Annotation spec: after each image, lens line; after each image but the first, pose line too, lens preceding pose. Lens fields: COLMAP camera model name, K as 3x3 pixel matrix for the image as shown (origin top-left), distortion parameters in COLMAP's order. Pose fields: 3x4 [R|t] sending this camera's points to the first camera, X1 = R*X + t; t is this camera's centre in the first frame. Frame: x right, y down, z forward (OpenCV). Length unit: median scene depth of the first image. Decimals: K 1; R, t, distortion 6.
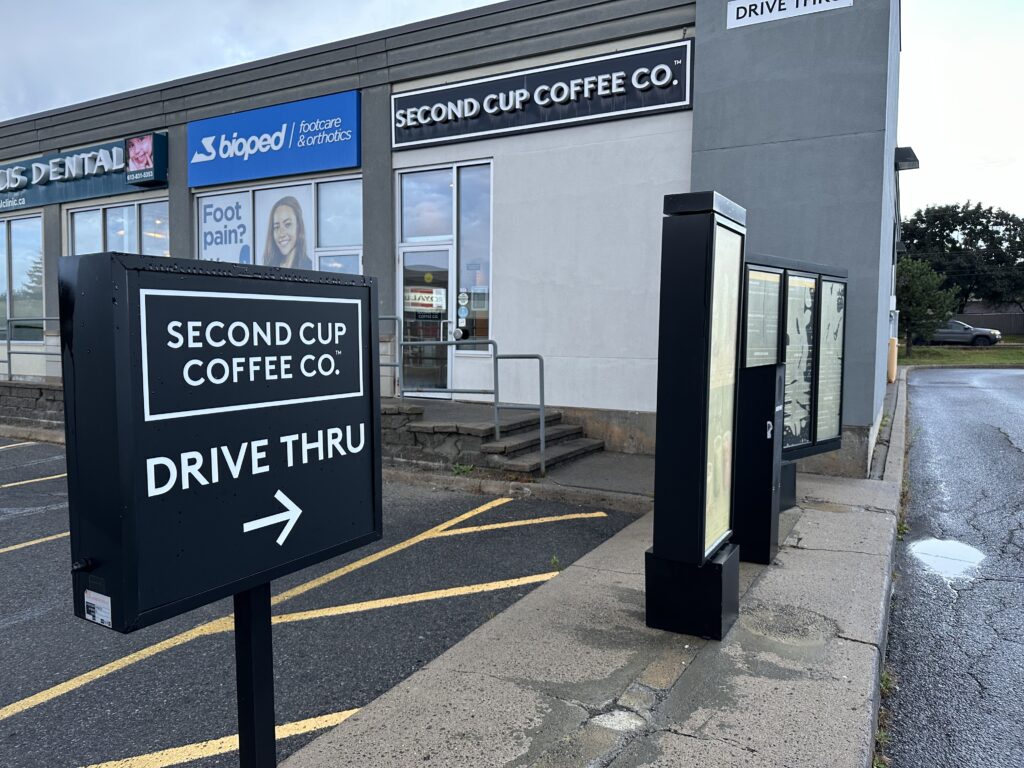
lens RADIAL K [[710.2, 0, 500.9], [0, 710.2, 388.4], [0, 0, 1]] dist [0.081398, -0.112325]
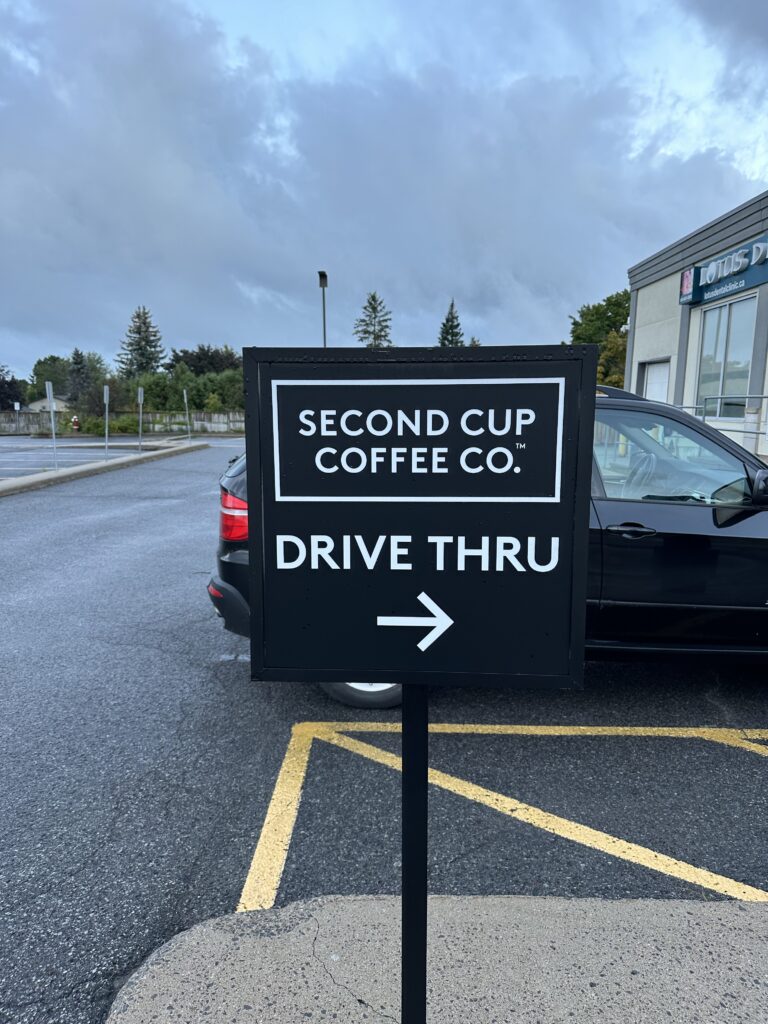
lens RADIAL K [[710.2, 0, 399.1], [0, 710.2, 521.2], [0, 0, 1]] dist [0.081398, -0.112325]
pose [[0.480231, 0.138617, -0.866120, 0.431413], [-0.072326, 0.990329, 0.118394, -0.052600], [0.874155, 0.005786, 0.485612, 0.493313]]
